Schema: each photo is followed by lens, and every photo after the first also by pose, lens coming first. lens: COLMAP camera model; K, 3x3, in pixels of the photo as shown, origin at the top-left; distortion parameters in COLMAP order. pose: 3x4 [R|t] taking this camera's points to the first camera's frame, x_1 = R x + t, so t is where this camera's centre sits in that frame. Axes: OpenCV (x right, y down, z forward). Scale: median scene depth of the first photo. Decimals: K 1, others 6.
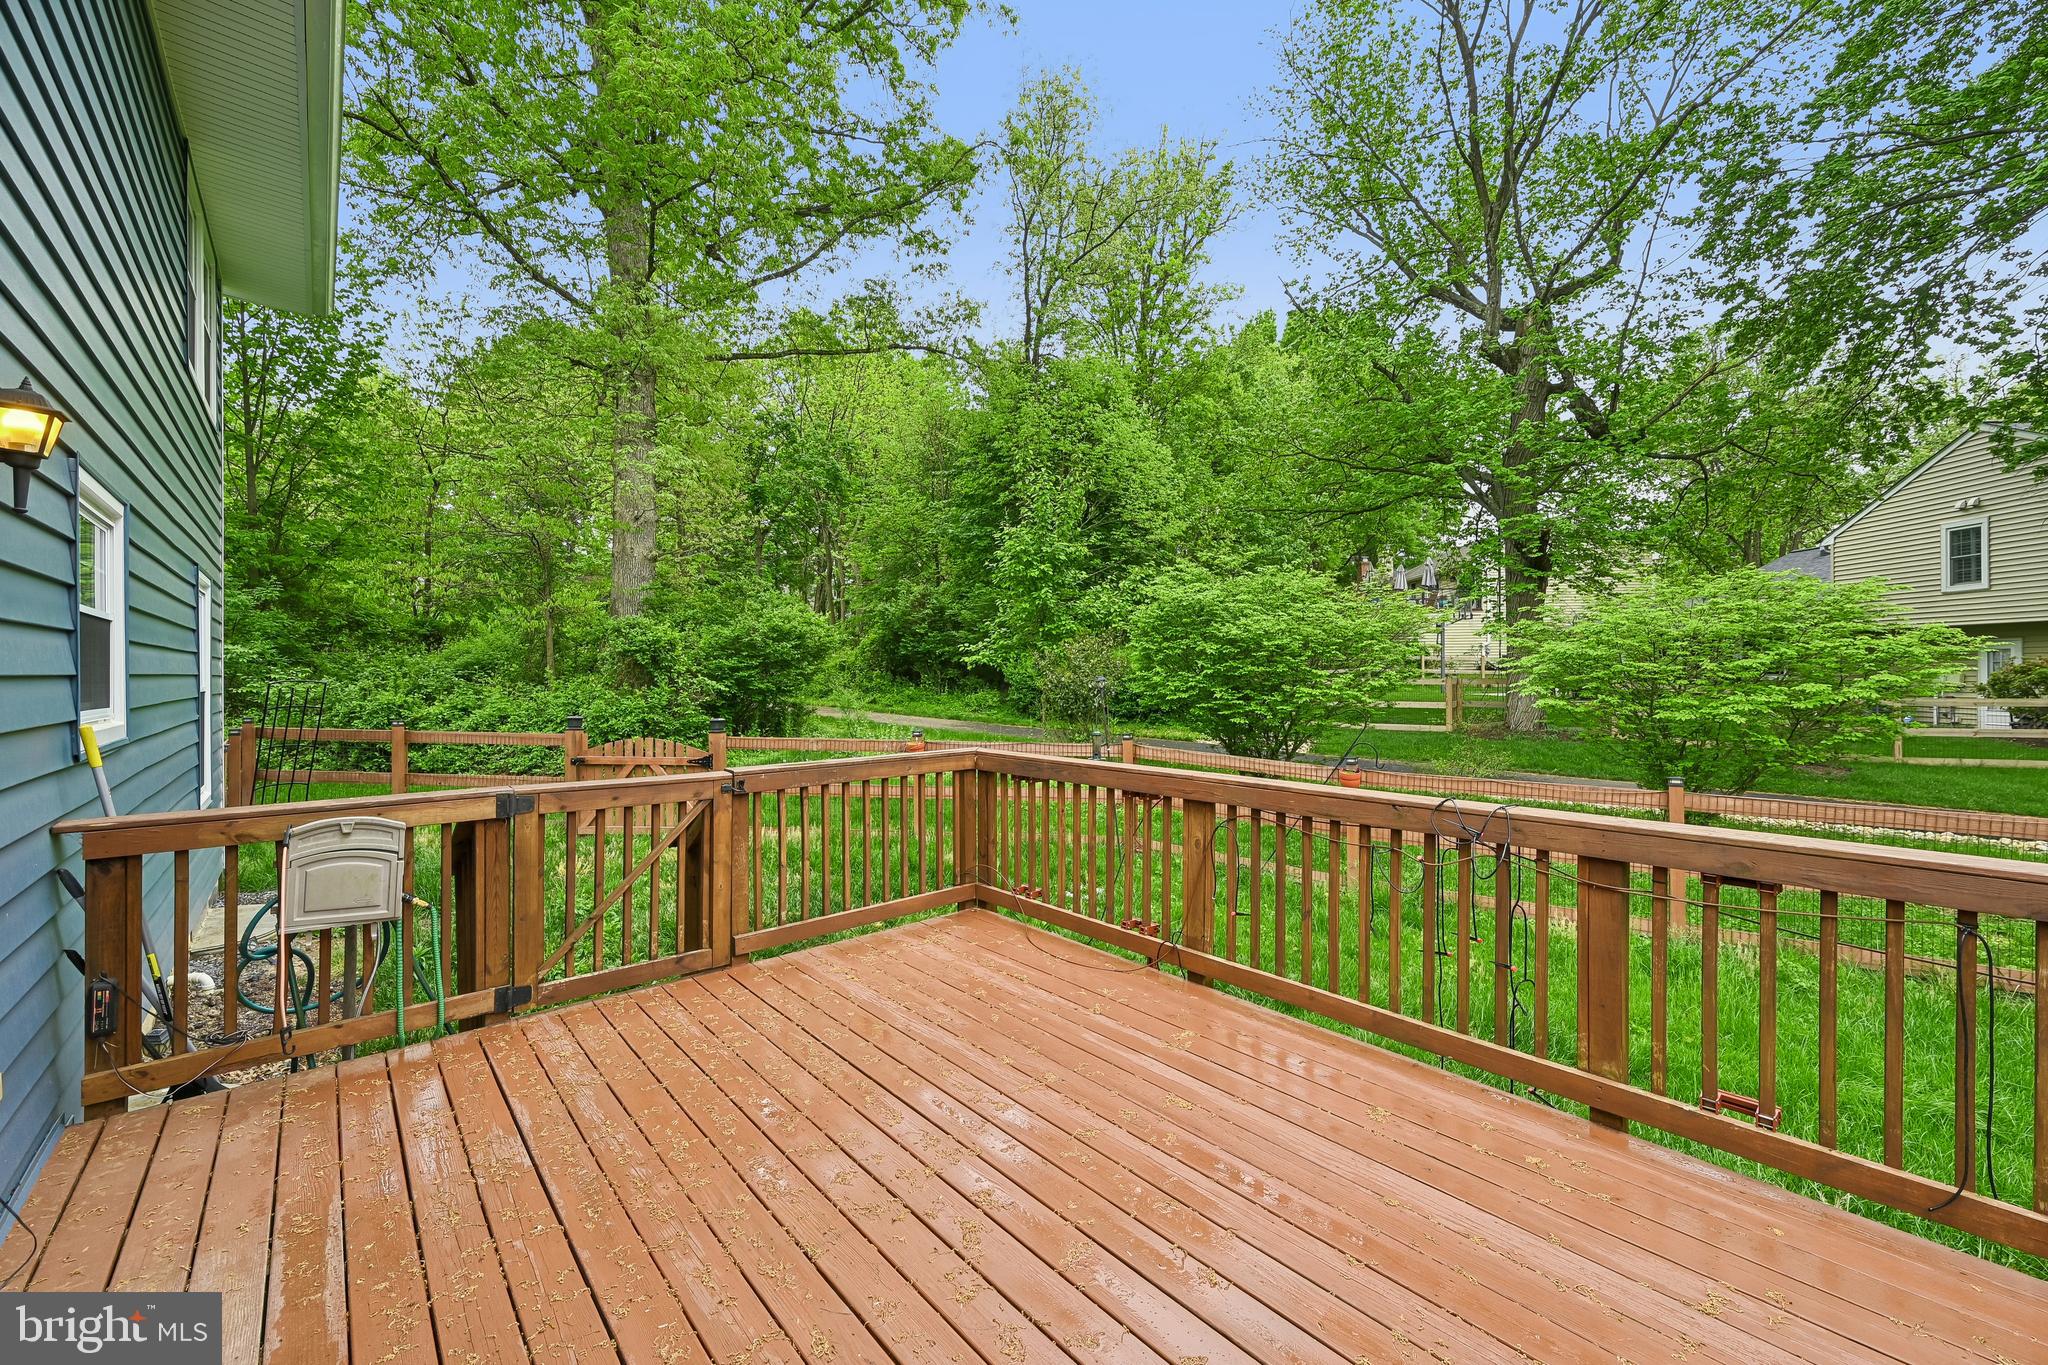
lens RADIAL K [[811.7, 0, 1034.9], [0, 811.7, 678.2], [0, 0, 1]] dist [-0.001495, -0.000431]
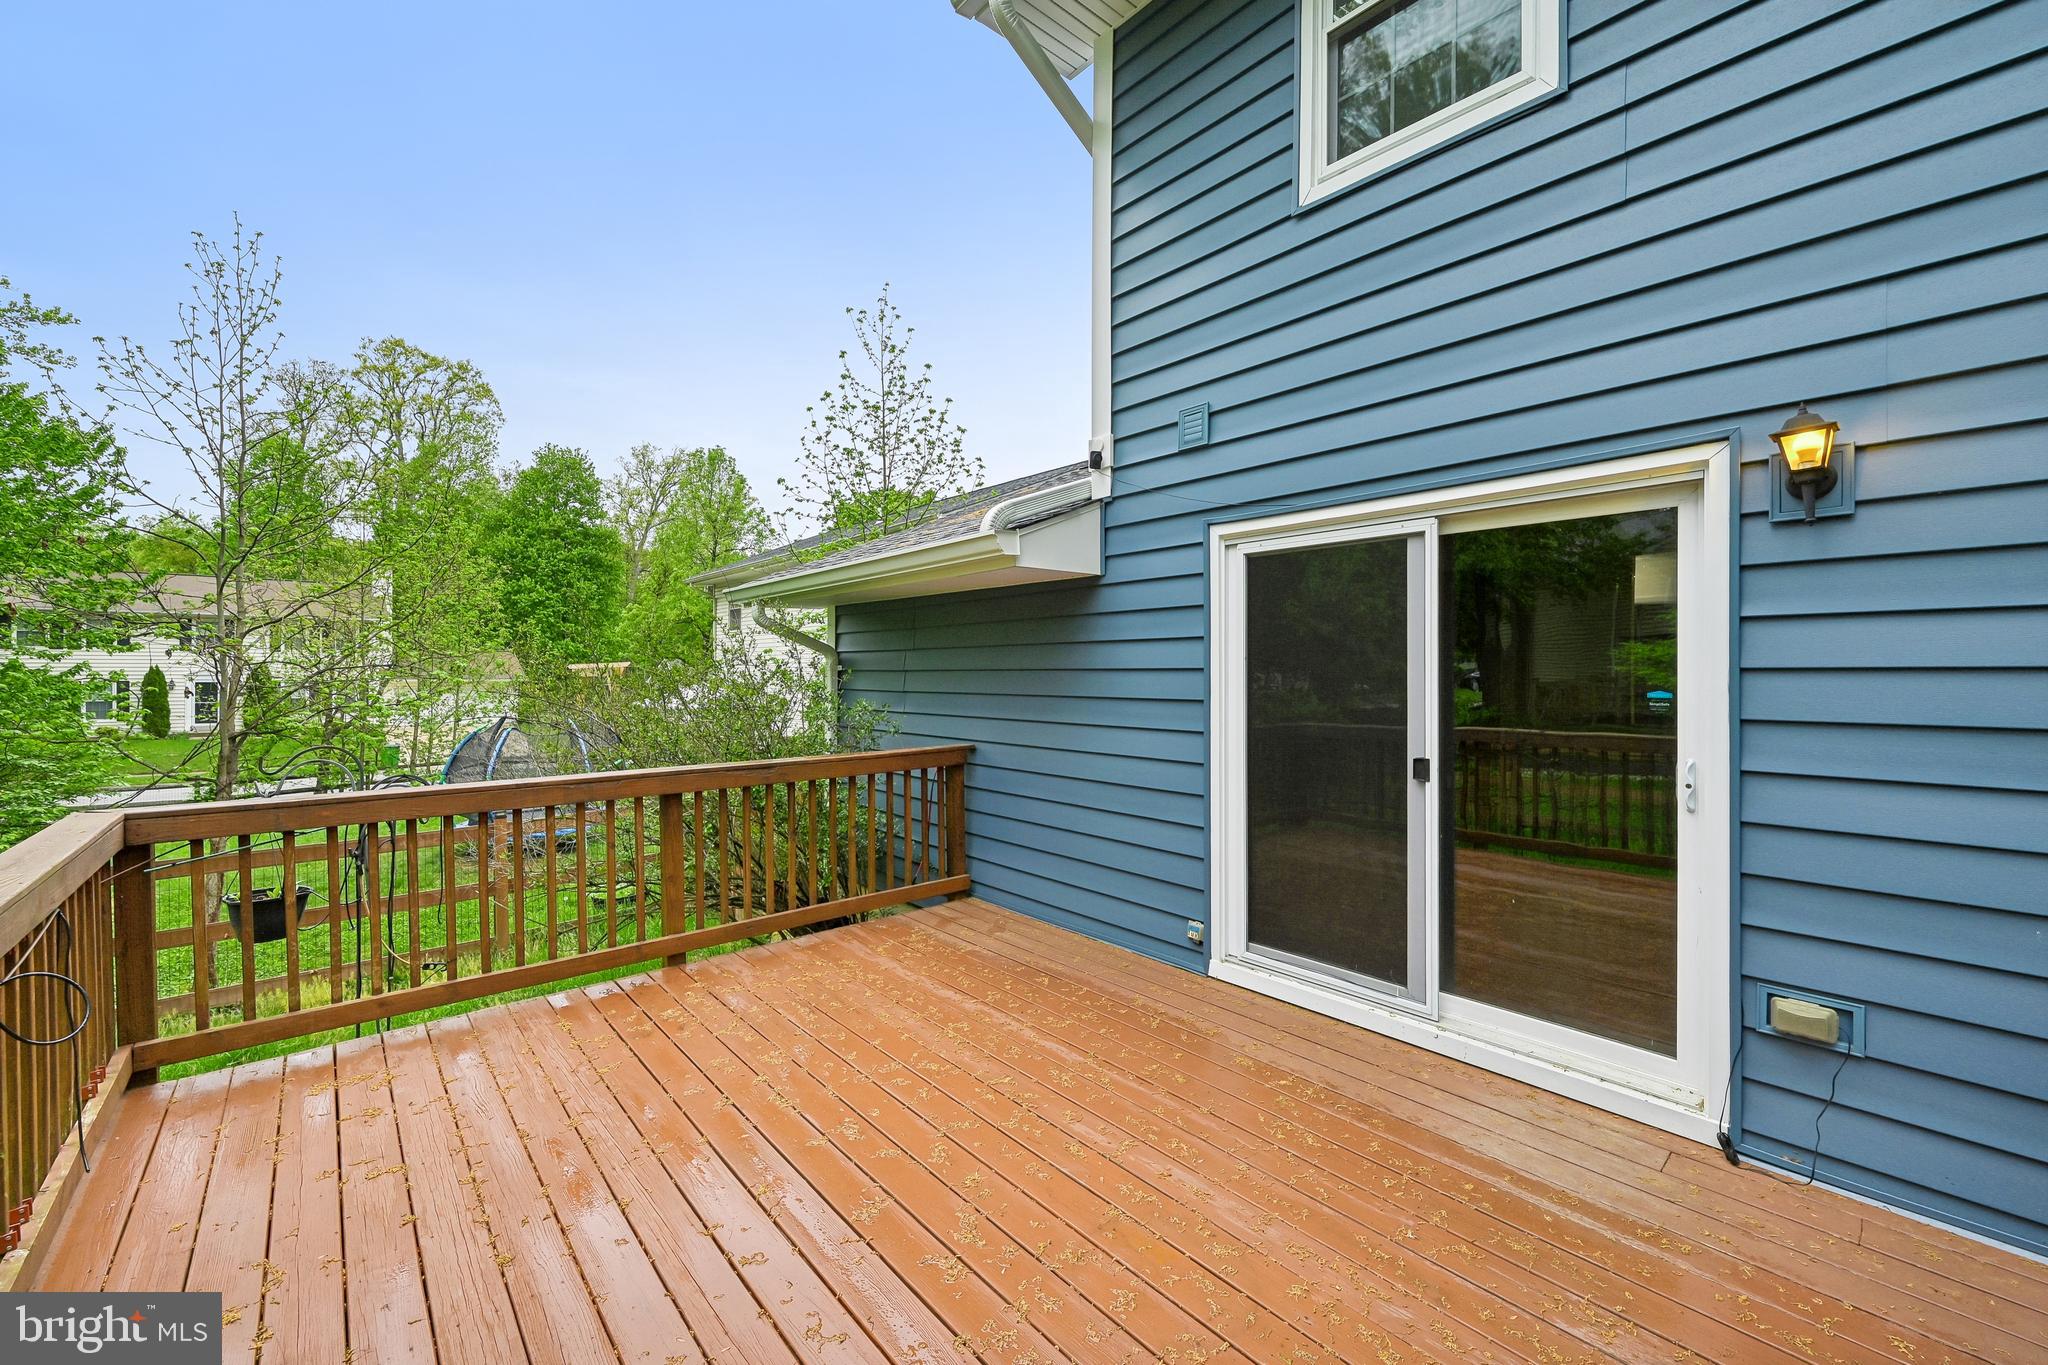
lens RADIAL K [[815.8, 0, 1033.2], [0, 815.8, 667.4], [0, 0, 1]] dist [-0.001558, -0.000285]
pose [[-0.999952, 0.006555, 0.007315, -0.059229], [0.006590, 0.999967, 0.004703, -0.006075], [-0.007284, 0.004751, -0.999962, 0.757802]]
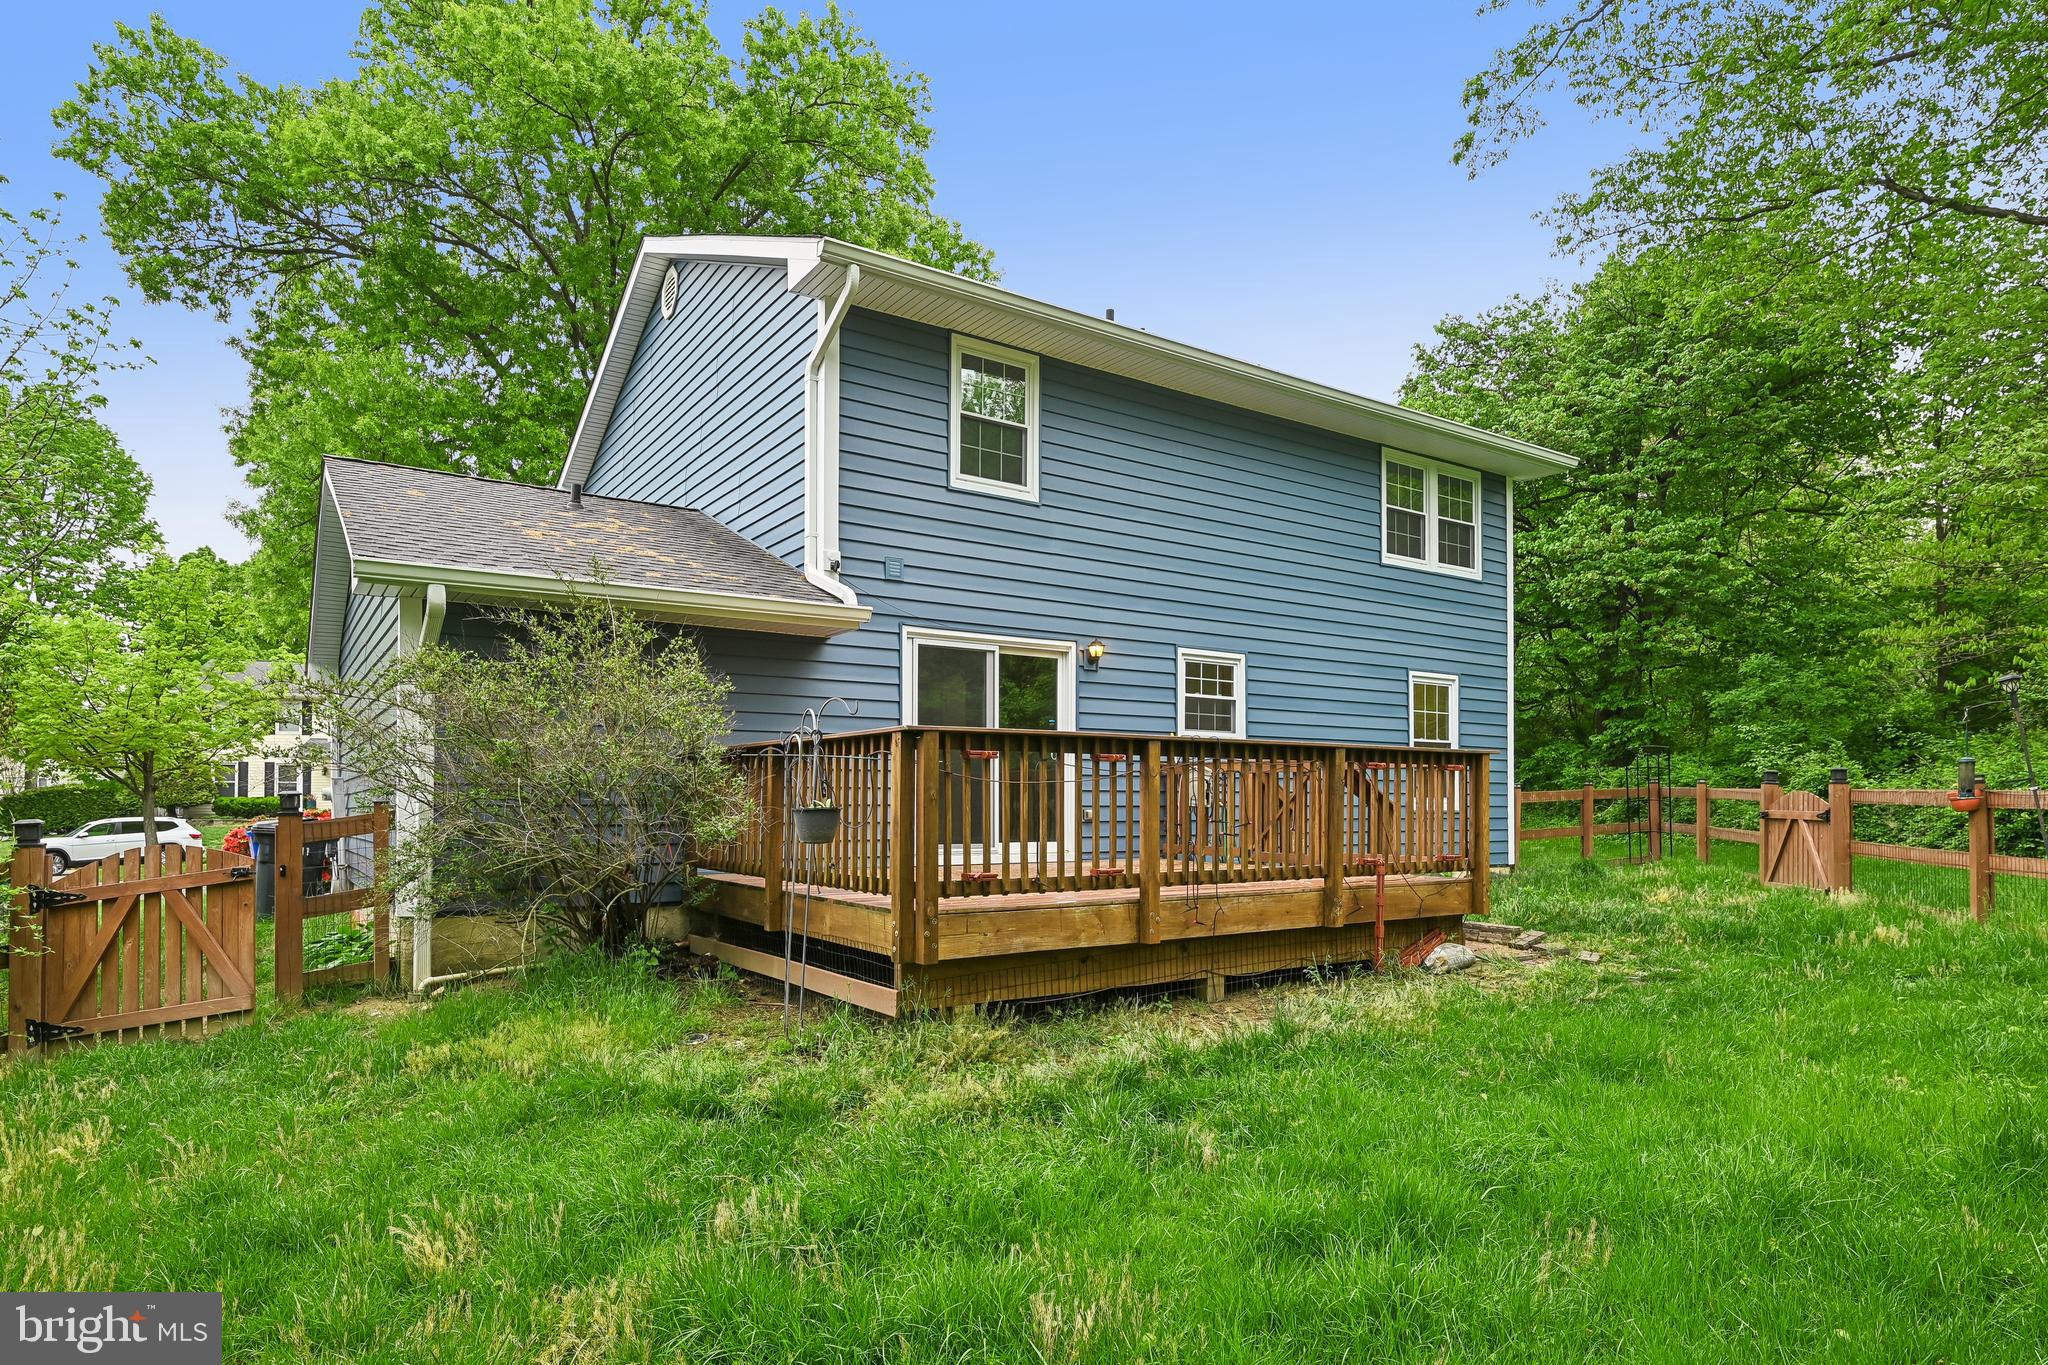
lens RADIAL K [[1166.5, 0, 1039.0], [0, 1166.5, 782.1], [0, 0, 1]] dist [-0.002557, -0.000128]
pose [[-0.126134, -0.014549, -0.991906, 1.598390], [-0.008531, 0.999871, -0.013581, 0.149436], [0.991976, 0.006748, -0.126242, 0.510417]]
